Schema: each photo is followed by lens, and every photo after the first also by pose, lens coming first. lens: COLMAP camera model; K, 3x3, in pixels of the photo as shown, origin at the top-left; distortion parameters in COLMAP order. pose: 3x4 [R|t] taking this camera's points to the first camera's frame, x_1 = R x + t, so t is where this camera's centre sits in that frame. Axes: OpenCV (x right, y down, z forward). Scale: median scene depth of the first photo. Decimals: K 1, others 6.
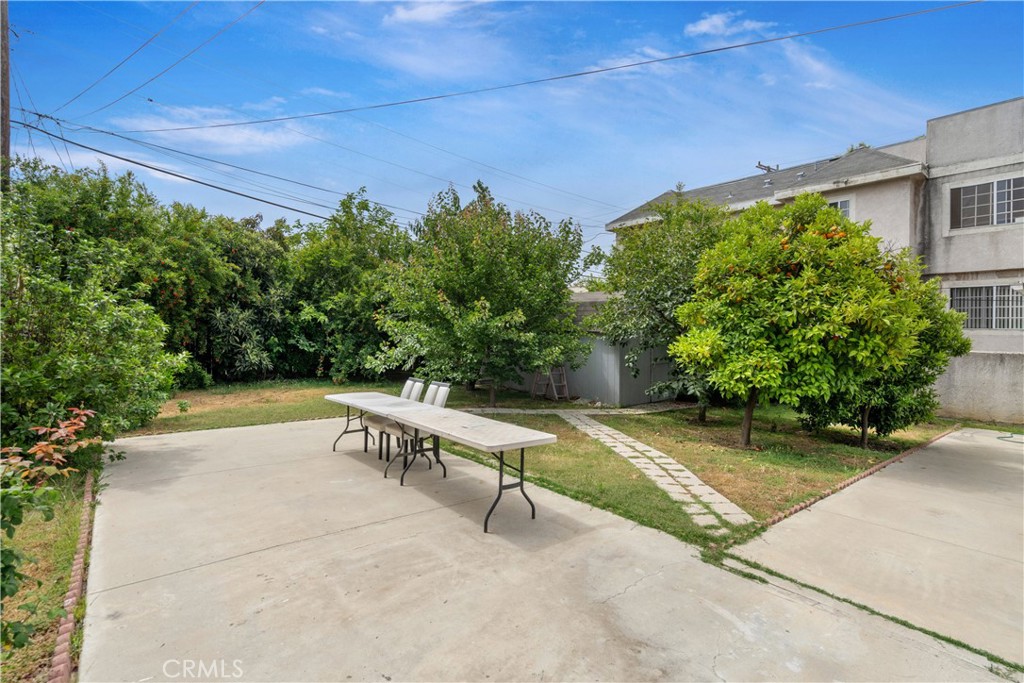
lens RADIAL K [[450.8, 0, 512.3], [0, 450.8, 343.6], [0, 0, 1]] dist [0.001696, 0.000240]
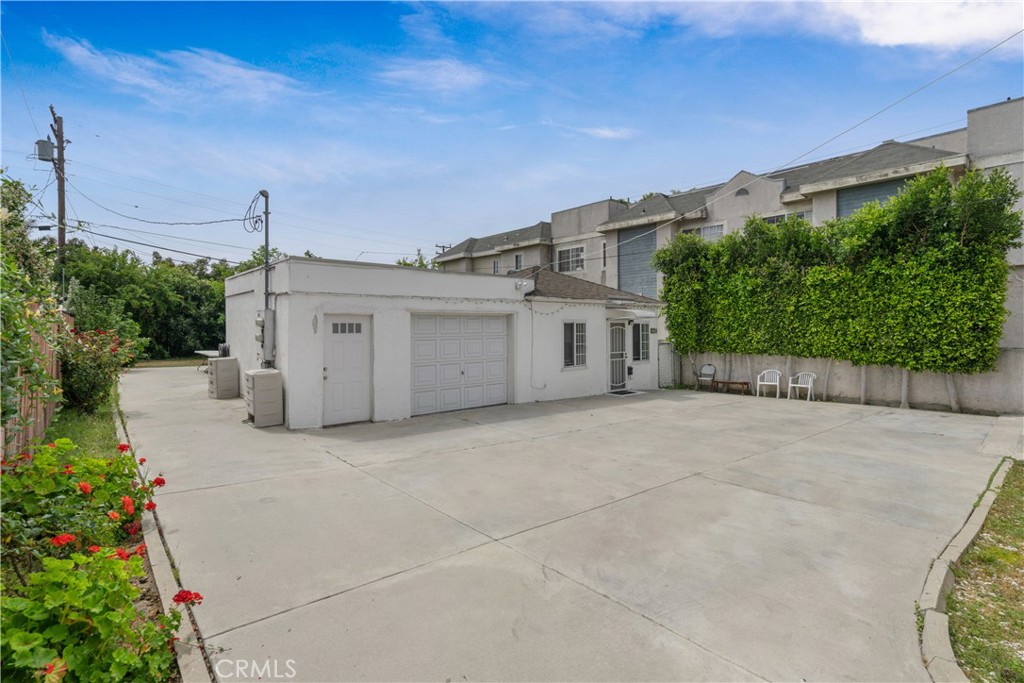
lens RADIAL K [[450.8, 0, 511.8], [0, 450.8, 335.0], [0, 0, 1]] dist [0.001696, 0.000240]
pose [[0.999949, -0.010074, 0.001184, 0.817116], [0.010089, 0.999861, -0.013307, 0.036746], [-0.001050, 0.013318, 0.999911, -0.953231]]
